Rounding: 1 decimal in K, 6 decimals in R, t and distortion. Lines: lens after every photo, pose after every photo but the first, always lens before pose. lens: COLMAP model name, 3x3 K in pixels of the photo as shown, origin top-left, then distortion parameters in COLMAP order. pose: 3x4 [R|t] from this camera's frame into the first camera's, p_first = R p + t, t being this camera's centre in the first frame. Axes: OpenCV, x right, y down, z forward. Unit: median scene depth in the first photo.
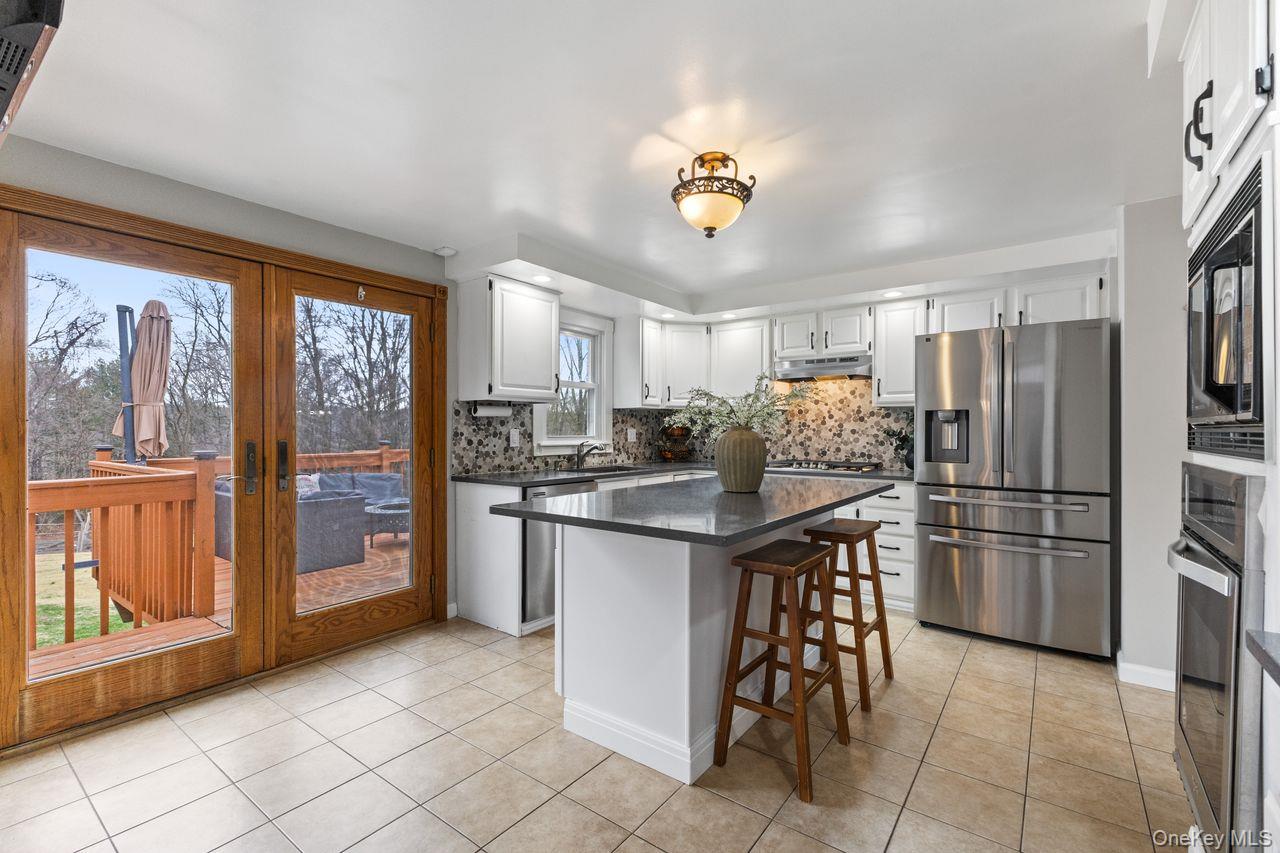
lens RADIAL K [[552.7, 0, 643.8], [0, 552.7, 428.9], [0, 0, 1]] dist [0.008937, -0.002318]
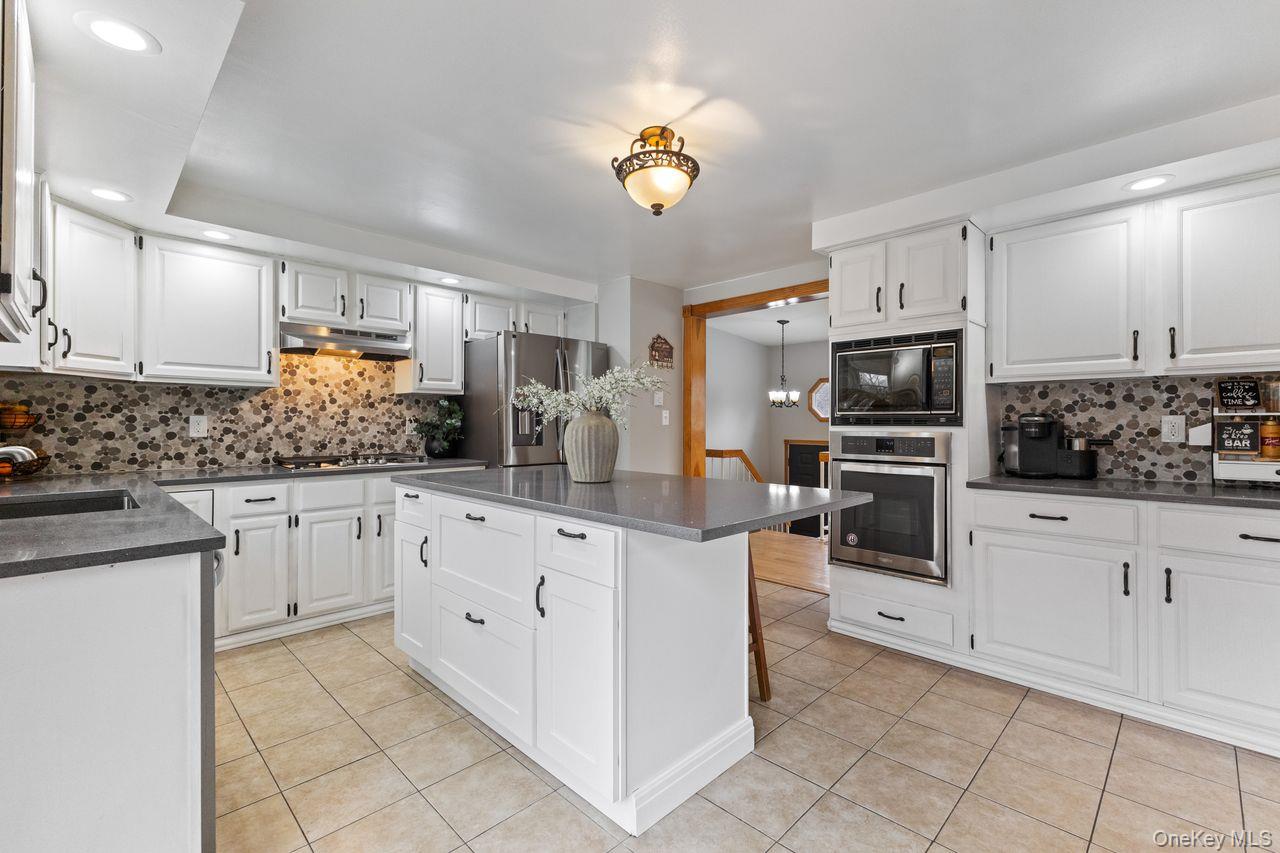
lens RADIAL K [[552.7, 0, 645.9], [0, 552.7, 420.7], [0, 0, 1]] dist [0.008937, -0.002318]
pose [[0.138423, -0.000464, 0.990373, -0.495702], [-0.002448, 0.999997, 0.000810, 0.006275], [-0.990370, -0.002537, 0.138422, 0.526623]]
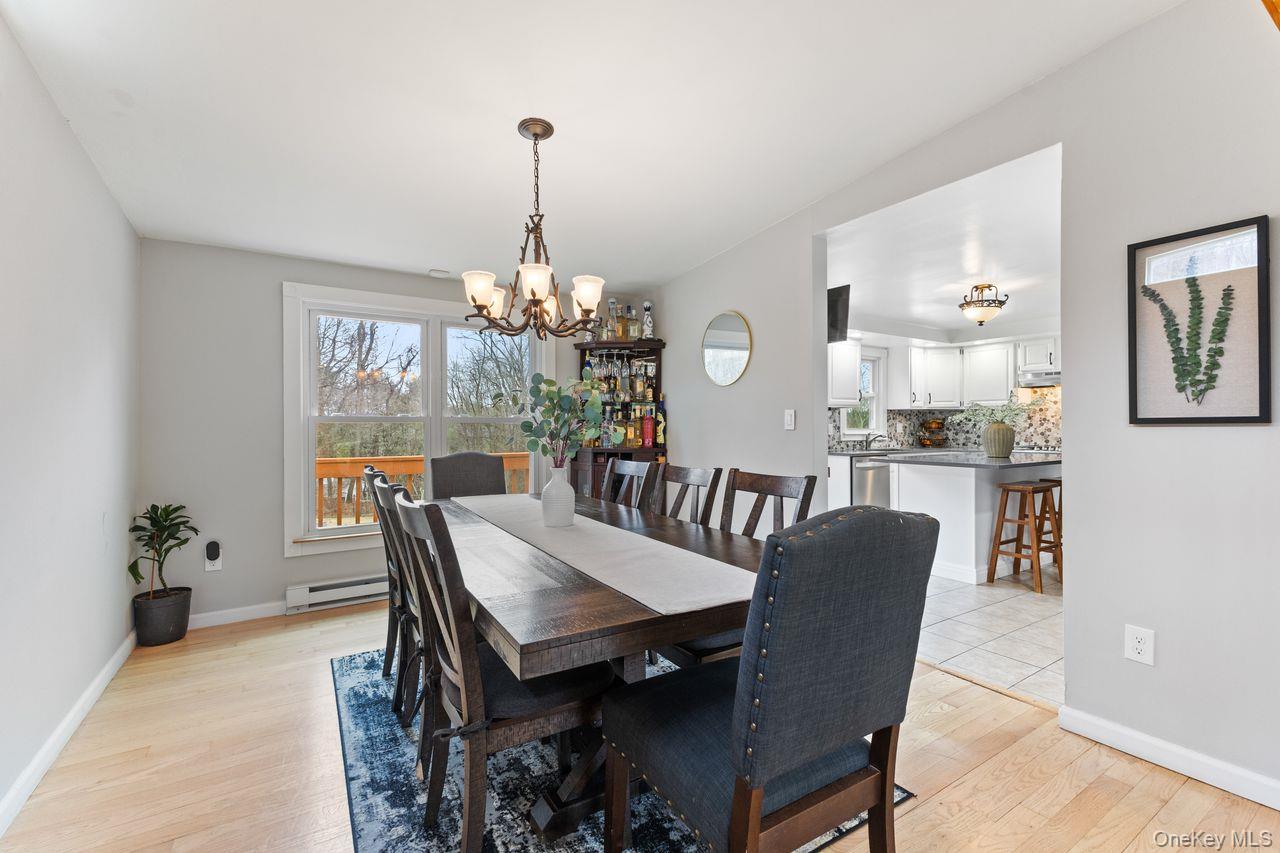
lens RADIAL K [[552.7, 0, 640.1], [0, 552.7, 424.0], [0, 0, 1]] dist [0.008937, -0.002318]
pose [[0.935297, -0.005172, -0.353827, -0.190128], [0.004828, 0.999987, -0.001855, 0.001222], [0.353832, 0.000027, 0.935309, -0.761372]]
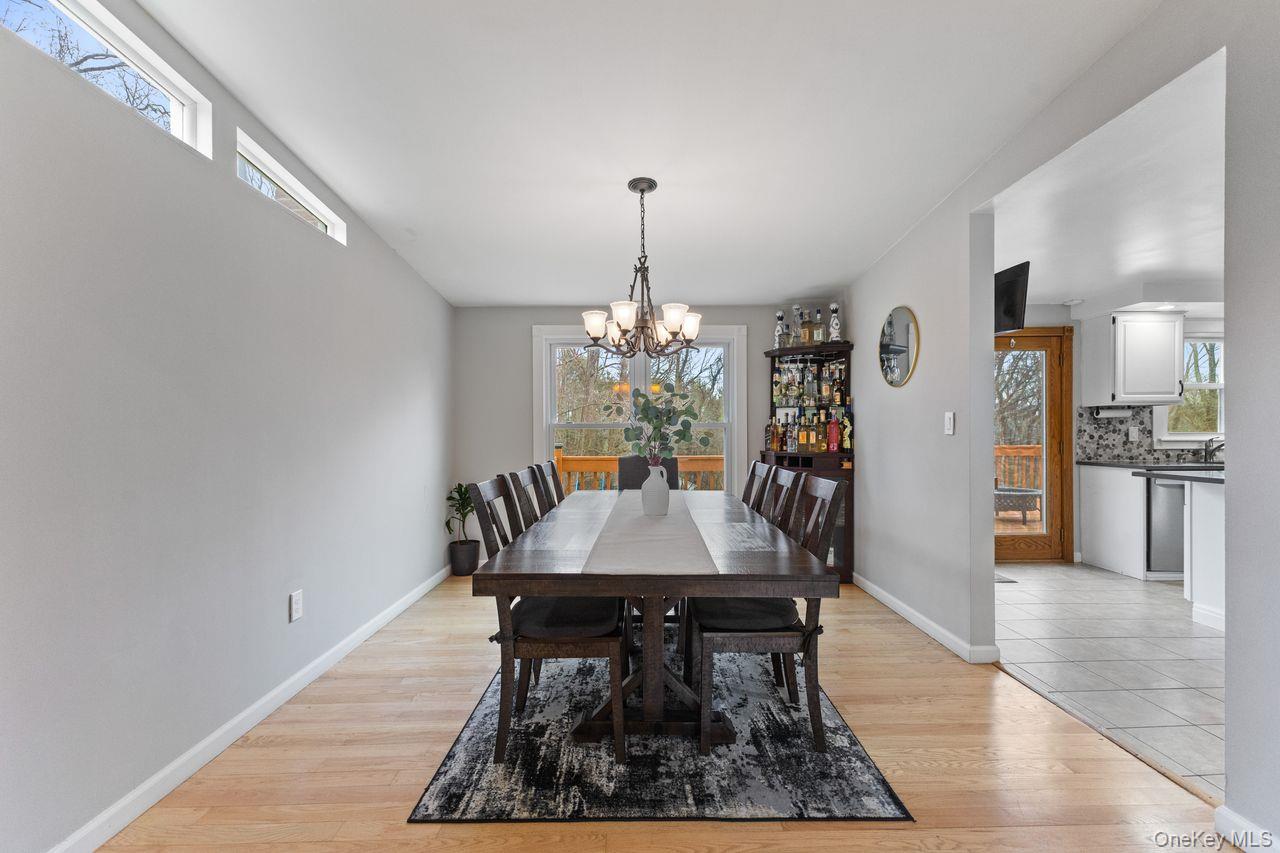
lens RADIAL K [[552.7, 0, 641.0], [0, 552.7, 434.9], [0, 0, 1]] dist [0.008937, -0.002318]
pose [[0.612002, 0.001649, -0.790854, 0.082567], [0.007601, 0.999939, 0.007967, 0.000159], [0.790819, -0.010887, 0.611953, -0.681251]]
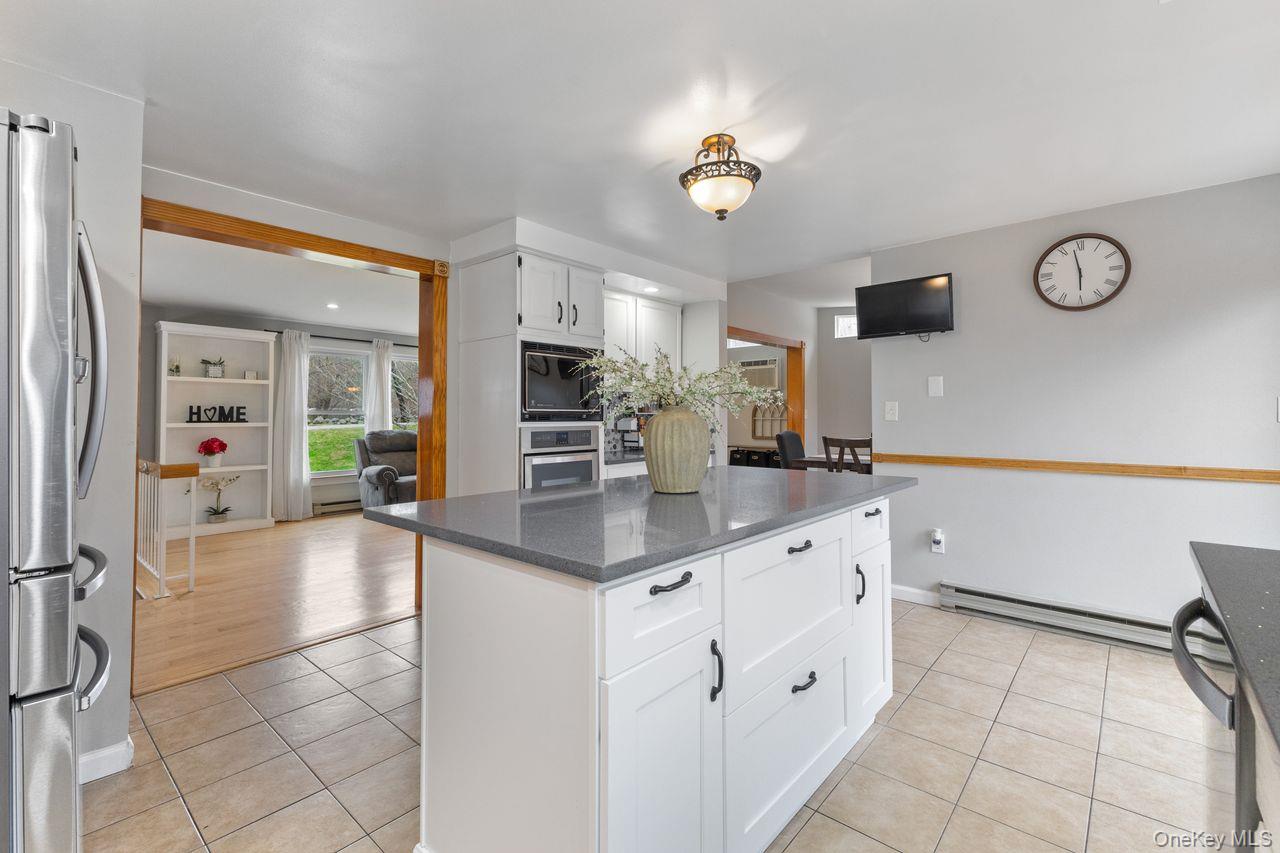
lens RADIAL K [[552.7, 0, 641.5], [0, 552.7, 408.1], [0, 0, 1]] dist [0.008937, -0.002318]
pose [[-0.996925, 0.001561, 0.078344, 0.110093], [0.000154, 0.999839, -0.017965, 0.007641], [-0.078359, -0.017898, -0.996765, 1.188330]]
